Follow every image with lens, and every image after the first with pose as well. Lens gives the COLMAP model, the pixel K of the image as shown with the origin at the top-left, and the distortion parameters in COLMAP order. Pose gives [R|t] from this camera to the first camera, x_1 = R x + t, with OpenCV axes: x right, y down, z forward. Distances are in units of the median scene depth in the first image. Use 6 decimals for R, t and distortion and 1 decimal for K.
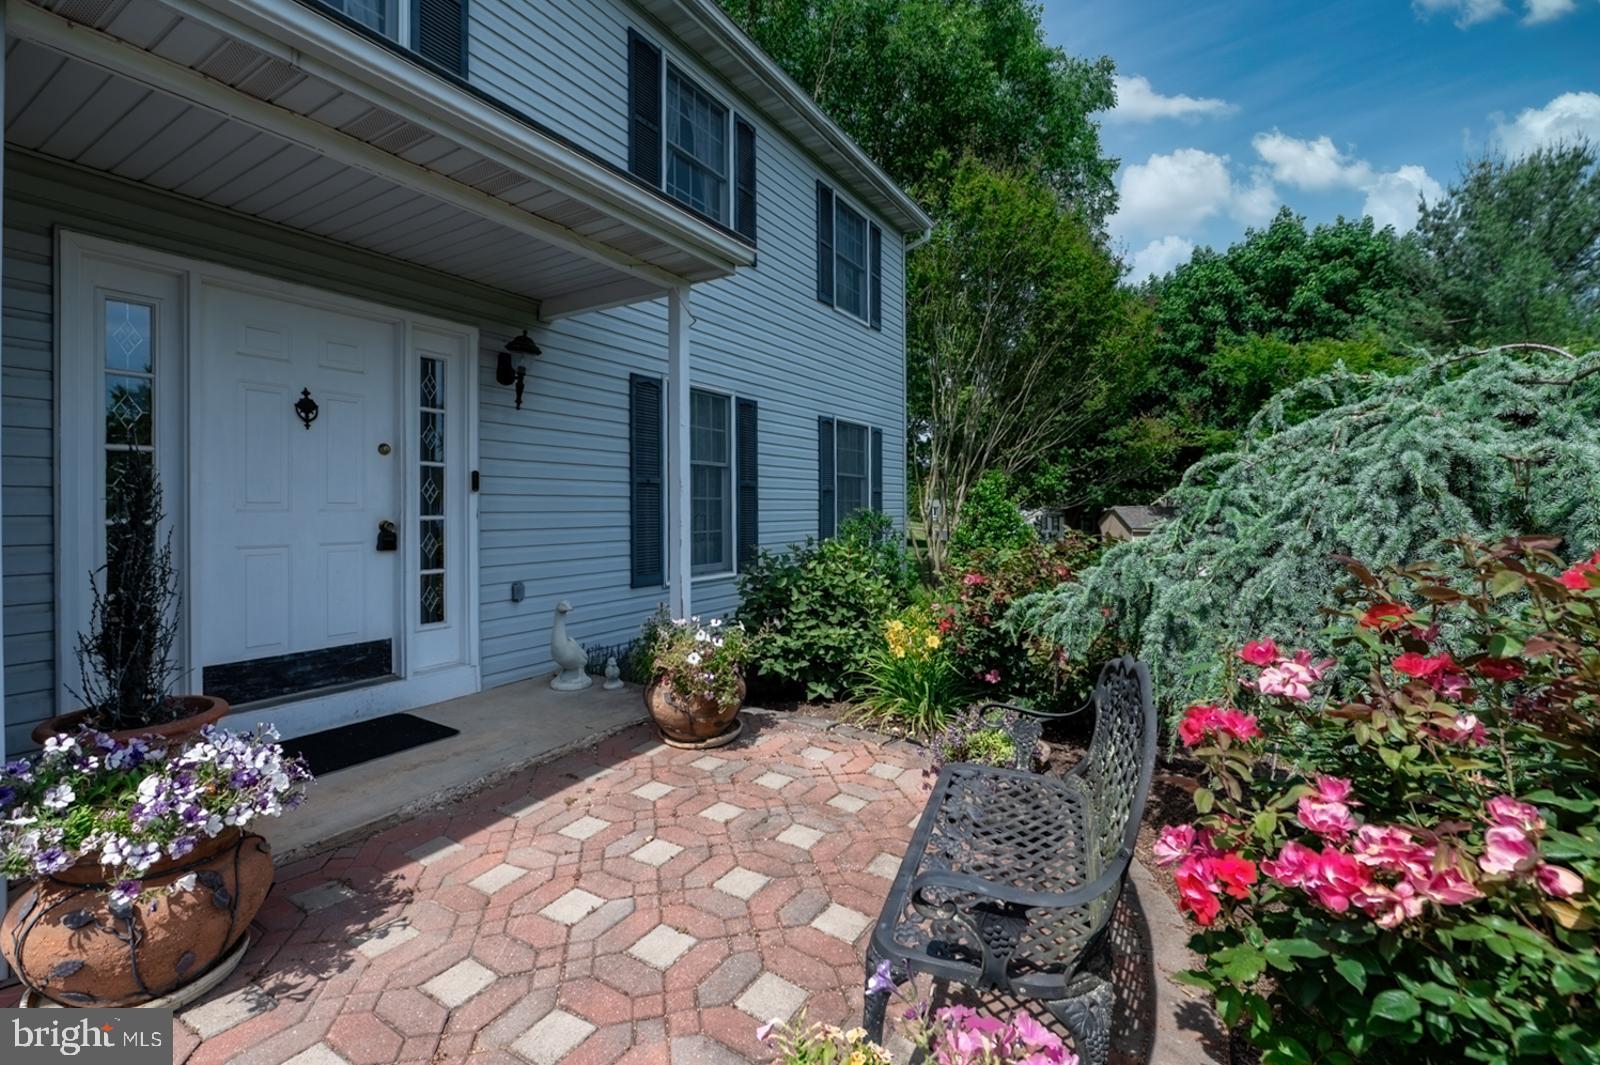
lens RADIAL K [[679.4, 0, 801.7], [0, 679.4, 509.4], [0, 0, 1]] dist [-0.001424, -0.000108]
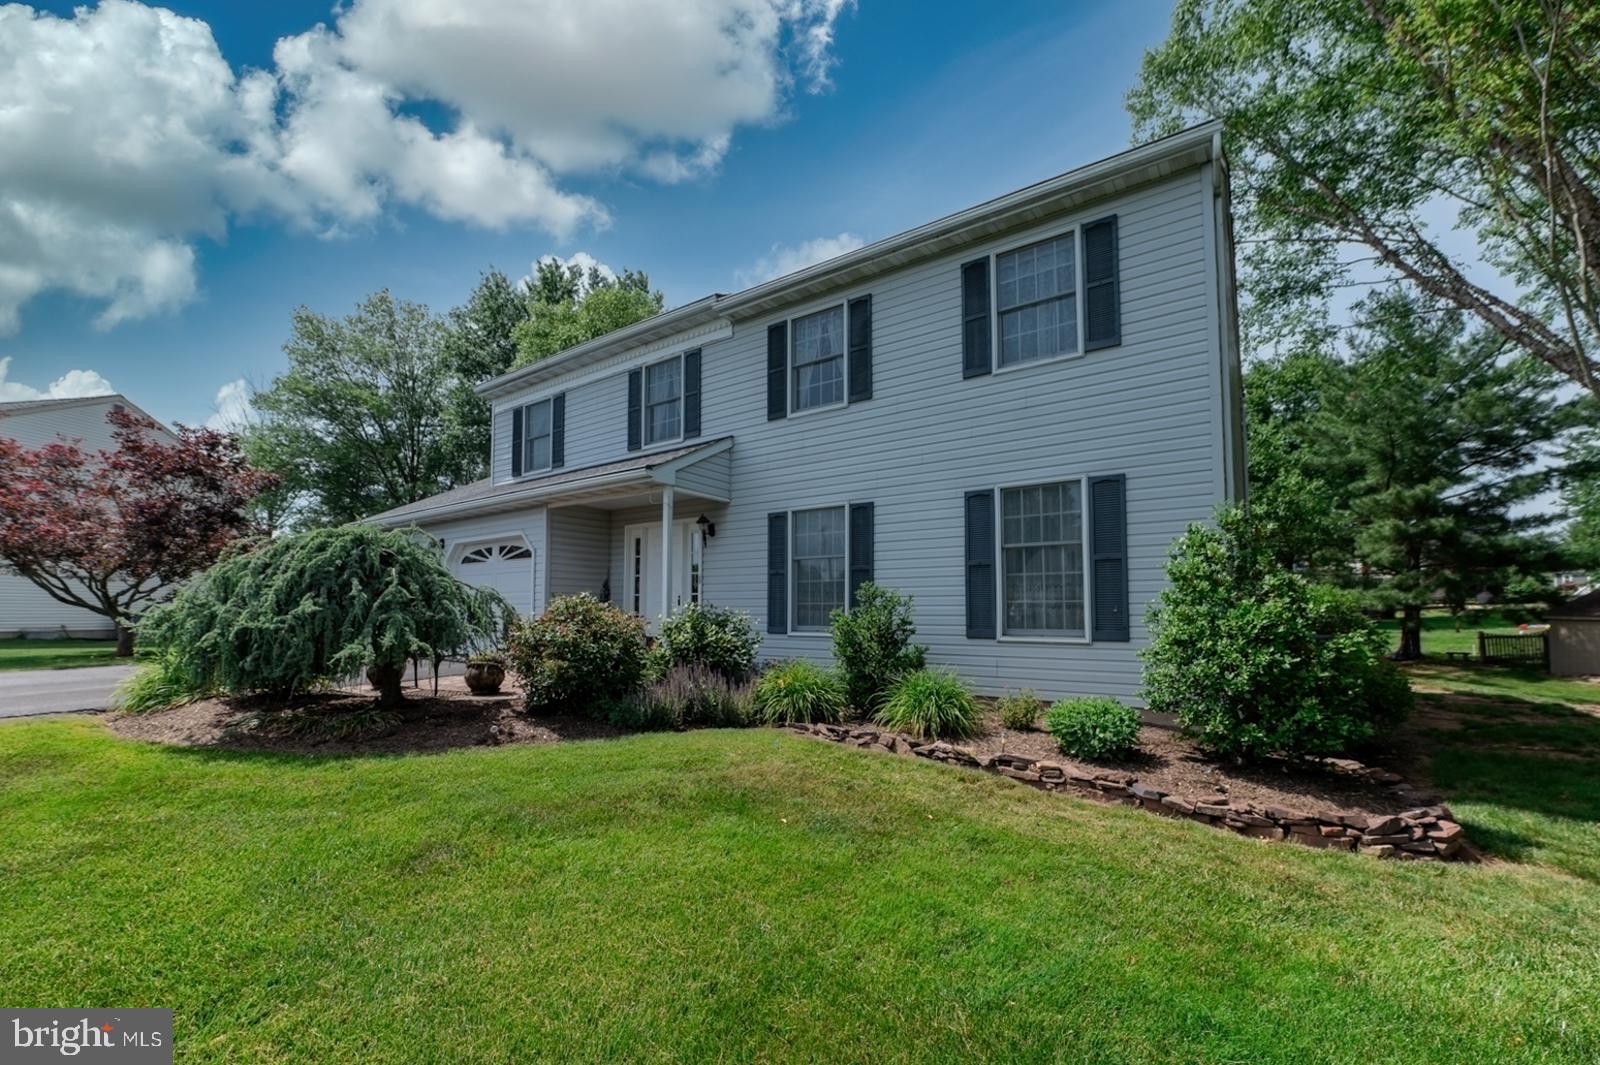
lens RADIAL K [[641.0, 0, 813.0], [0, 641.0, 553.3], [0, 0, 1]] dist [-0.006906, -0.000350]
pose [[-0.063673, -0.070549, -0.995474, 1.714135], [0.007386, 0.997438, -0.071160, 0.032566], [0.997944, -0.011883, -0.062988, 1.464569]]
